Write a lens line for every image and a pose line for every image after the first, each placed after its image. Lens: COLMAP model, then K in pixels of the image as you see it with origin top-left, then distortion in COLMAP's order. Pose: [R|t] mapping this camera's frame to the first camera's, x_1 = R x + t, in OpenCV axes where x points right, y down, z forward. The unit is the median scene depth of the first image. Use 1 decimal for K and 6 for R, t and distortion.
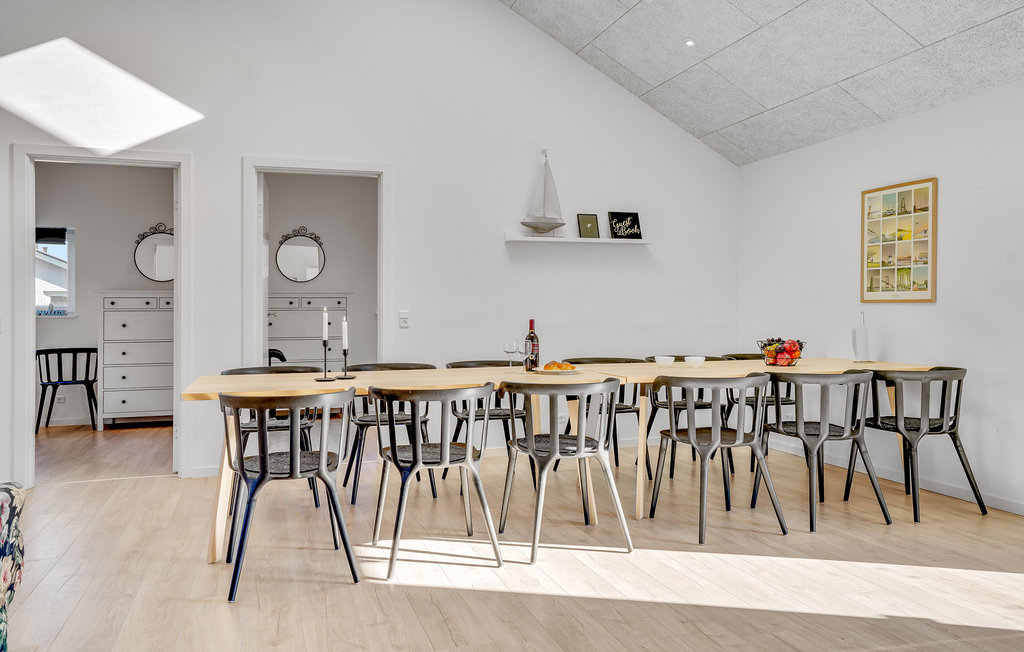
lens RADIAL K [[742.1, 0, 490.5], [0, 742.1, 327.3], [0, 0, 1]] dist [-0.002397, 0.002029]
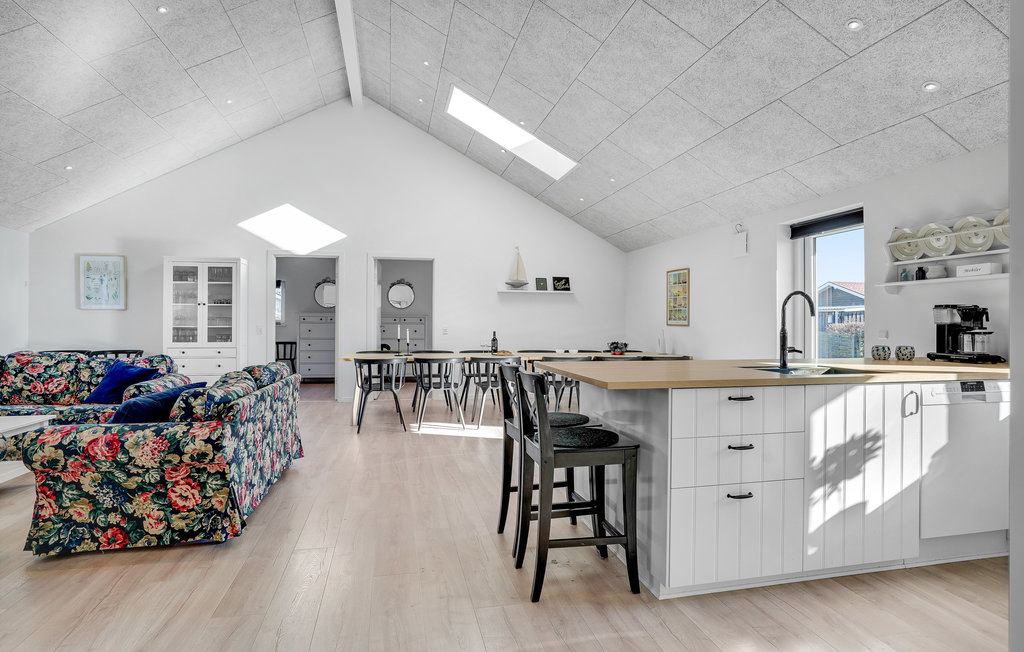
lens RADIAL K [[535.7, 0, 509.6], [0, 535.7, 314.7], [0, 0, 1]] dist [-0.054006, 0.027709]
pose [[0.996837, 0.014412, -0.078158, 0.194541], [-0.017350, 0.999163, -0.037045, -0.002035], [0.077559, 0.038284, 0.996252, -0.508807]]
